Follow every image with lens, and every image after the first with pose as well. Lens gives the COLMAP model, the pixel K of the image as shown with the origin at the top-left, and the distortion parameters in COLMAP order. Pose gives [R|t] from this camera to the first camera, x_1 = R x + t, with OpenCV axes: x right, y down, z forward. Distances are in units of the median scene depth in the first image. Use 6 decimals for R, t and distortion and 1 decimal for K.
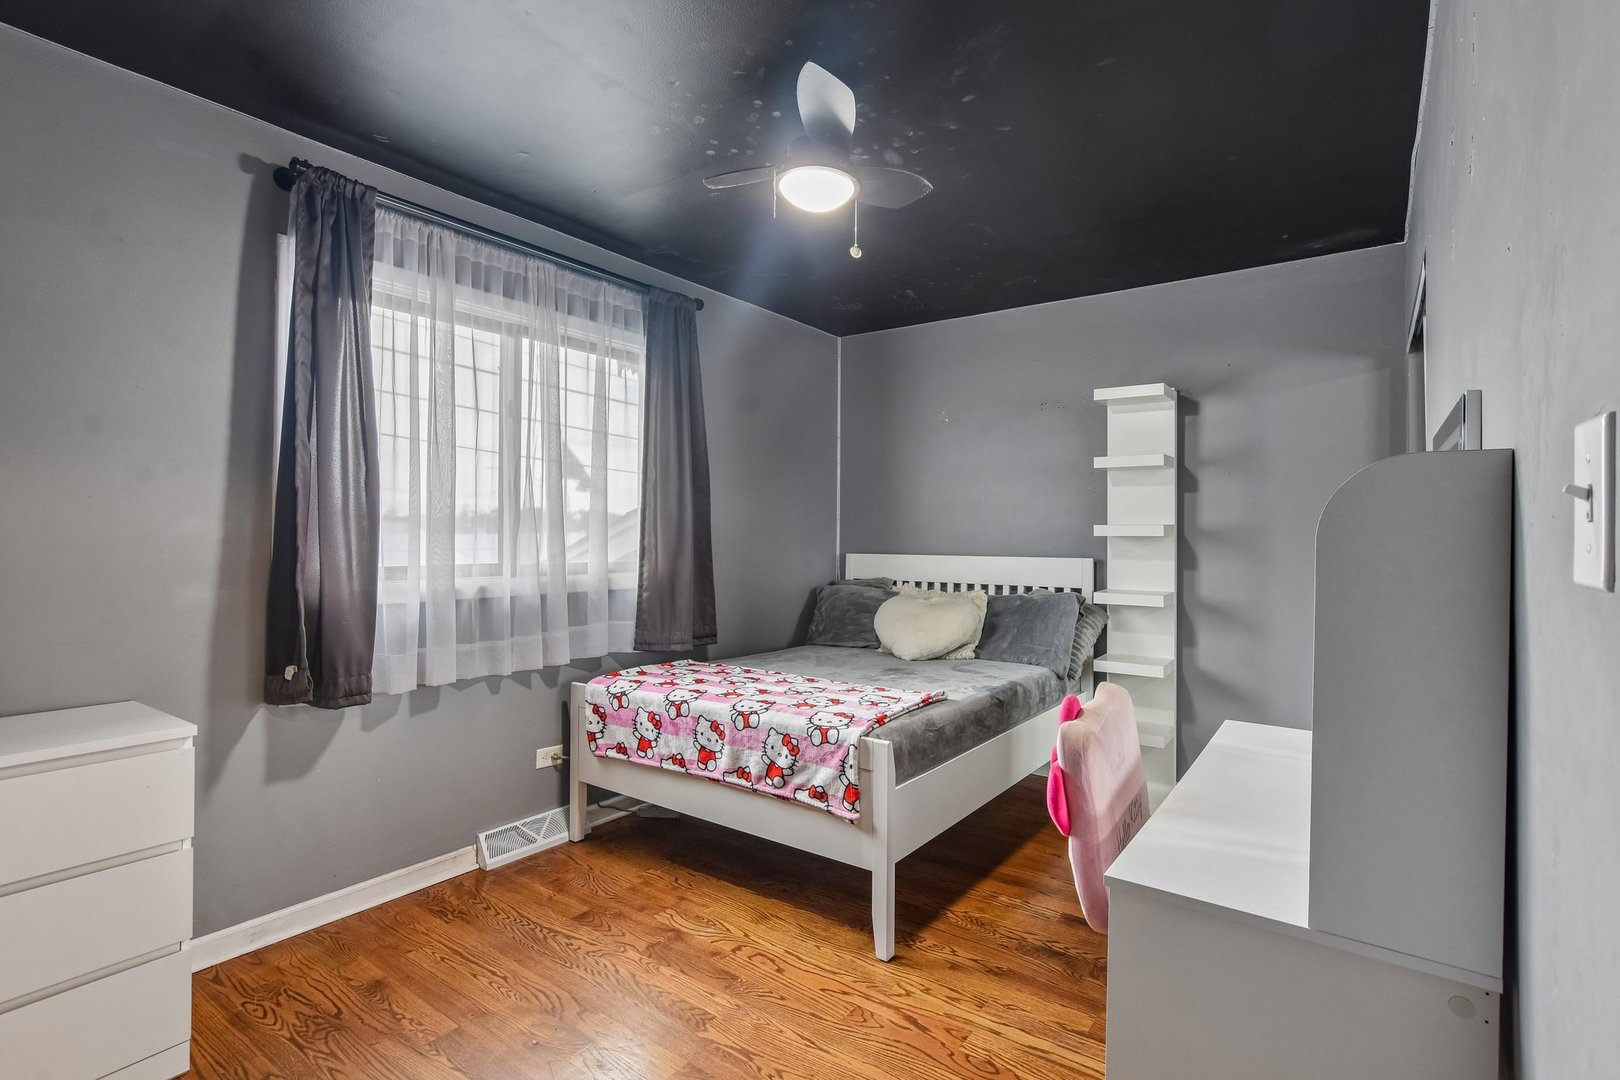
lens RADIAL K [[758.9, 0, 804.2], [0, 758.9, 537.4], [0, 0, 1]] dist [-0.024261, 0.000743]
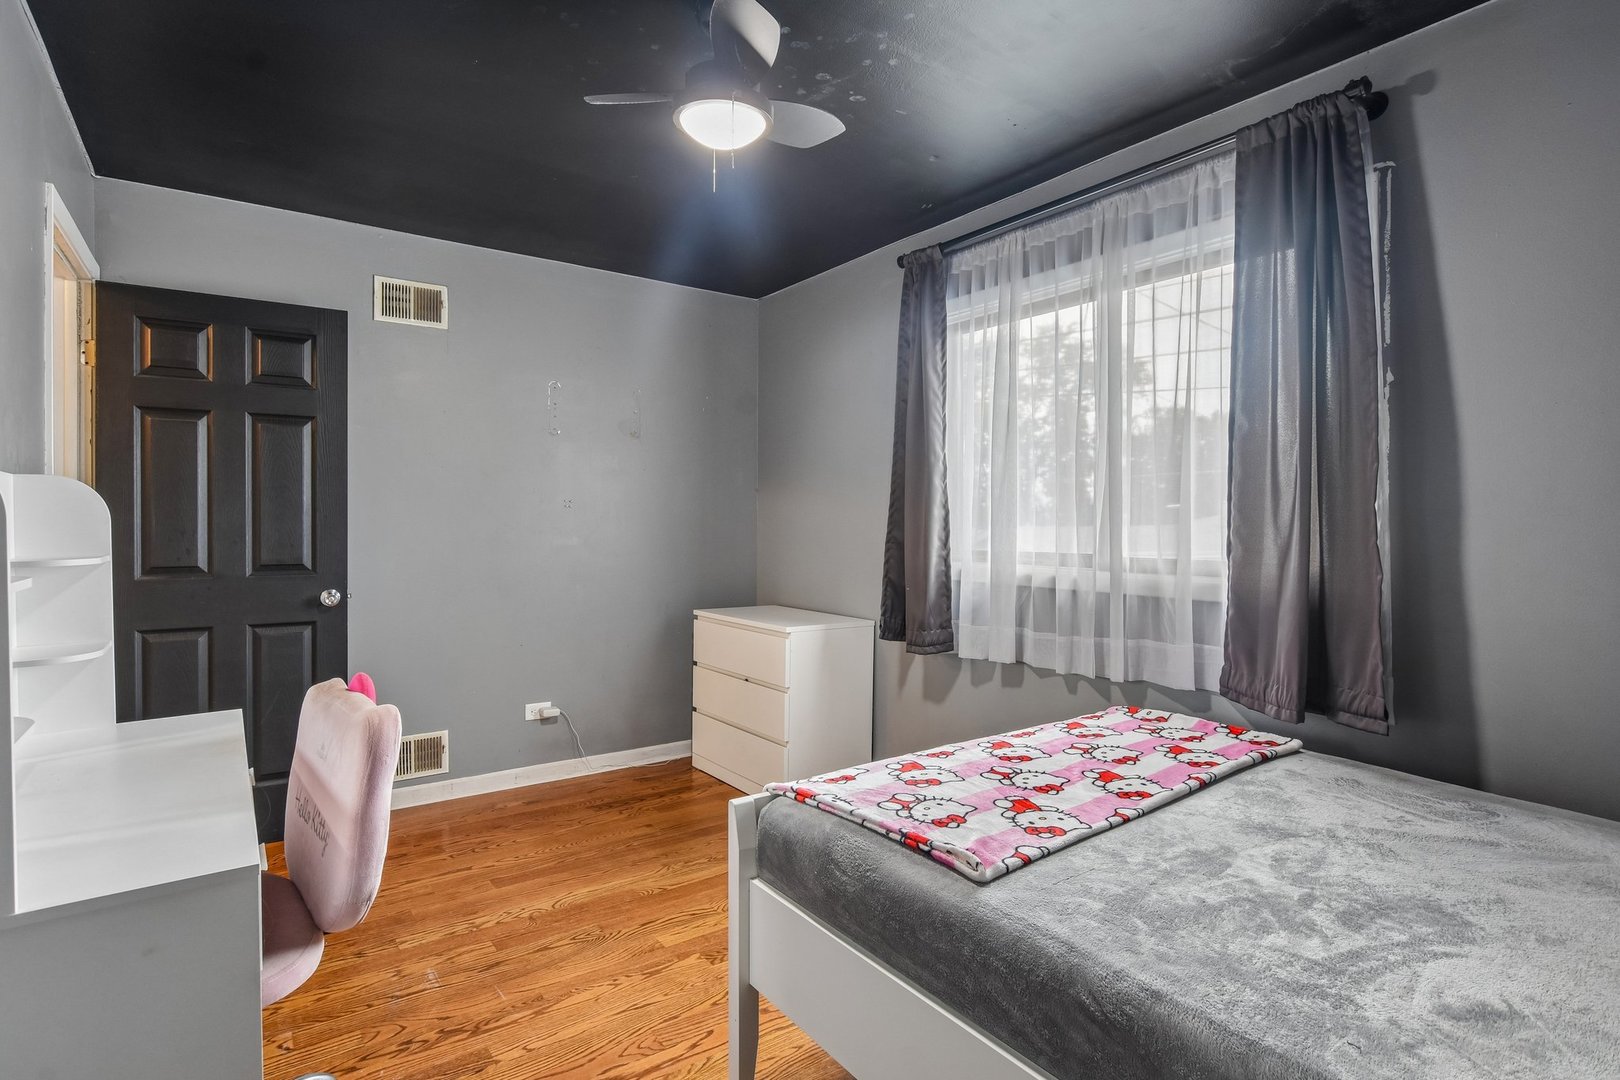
lens RADIAL K [[807.3, 0, 807.1], [0, 807.3, 527.1], [0, 0, 1]] dist [0.003367, 0.000211]
pose [[-0.296390, 0.006019, -0.955048, 0.714186], [-0.003890, 0.999964, 0.007509, -0.004611], [0.955059, 0.005941, -0.296356, 1.099025]]
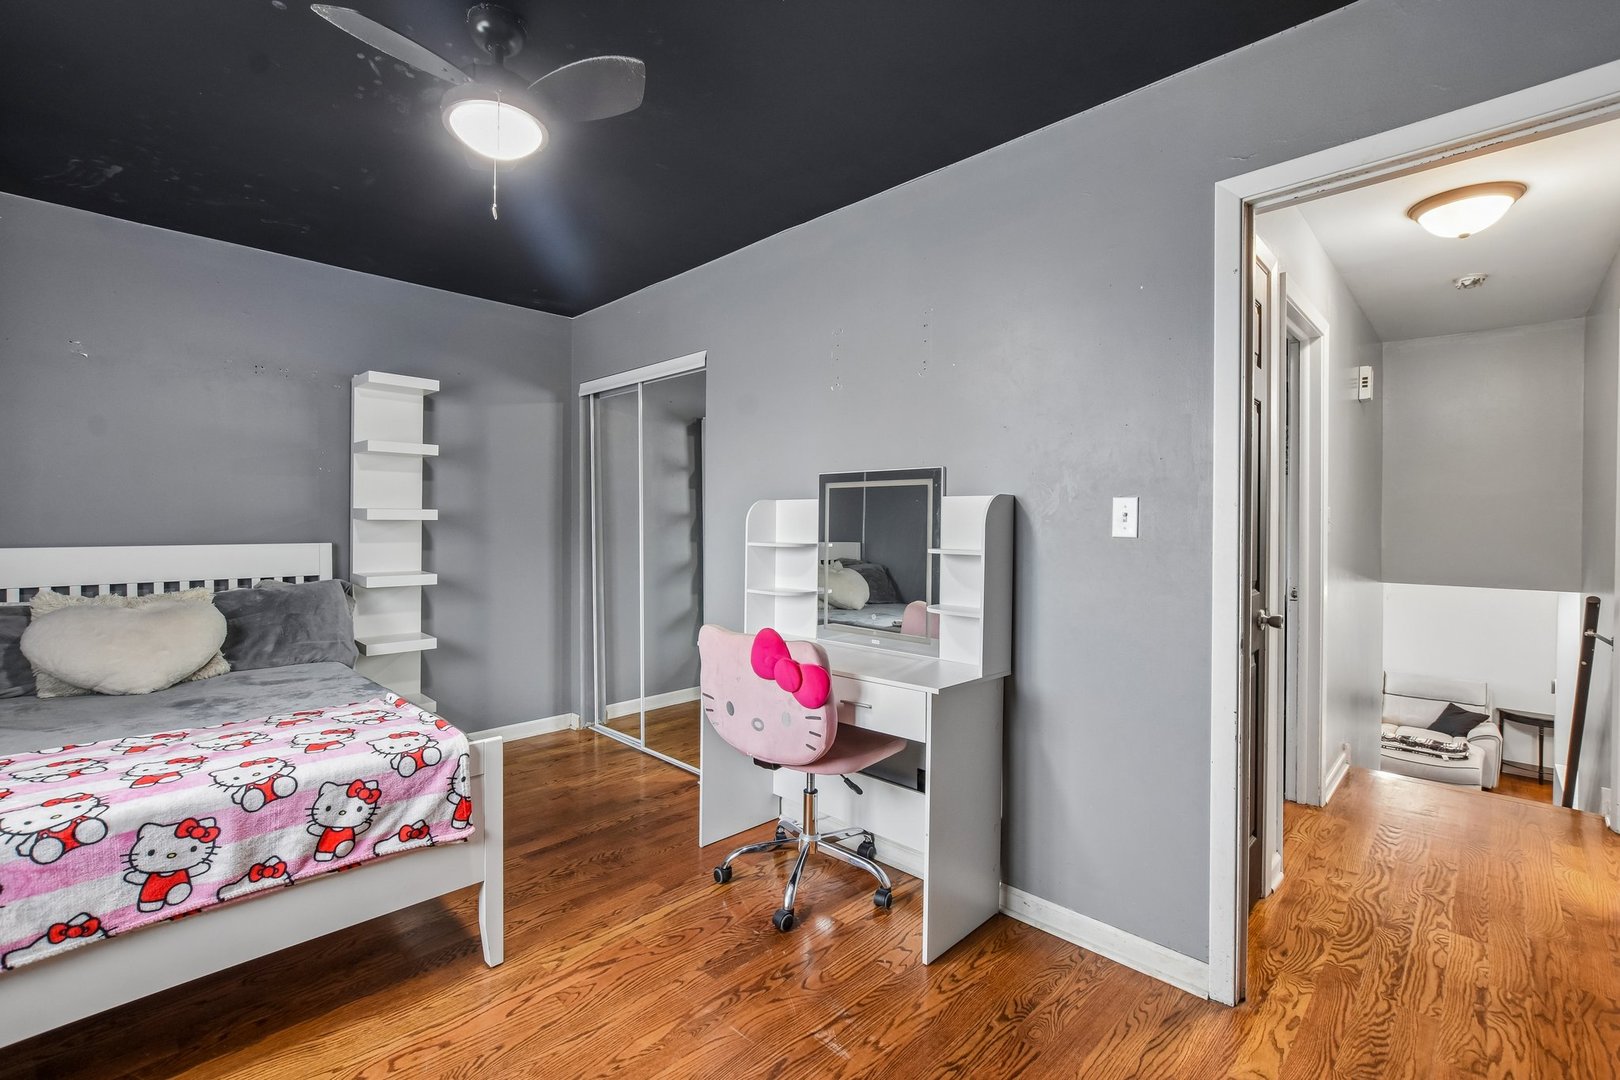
lens RADIAL K [[720.3, 0, 803.6], [0, 720.3, 524.0], [0, 0, 1]] dist [-0.018602, 0.000325]
pose [[0.136063, -0.007726, 0.990670, -0.623364], [-0.004149, 0.999956, 0.008369, -0.008741], [-0.990692, -0.005249, 0.136025, 0.415577]]
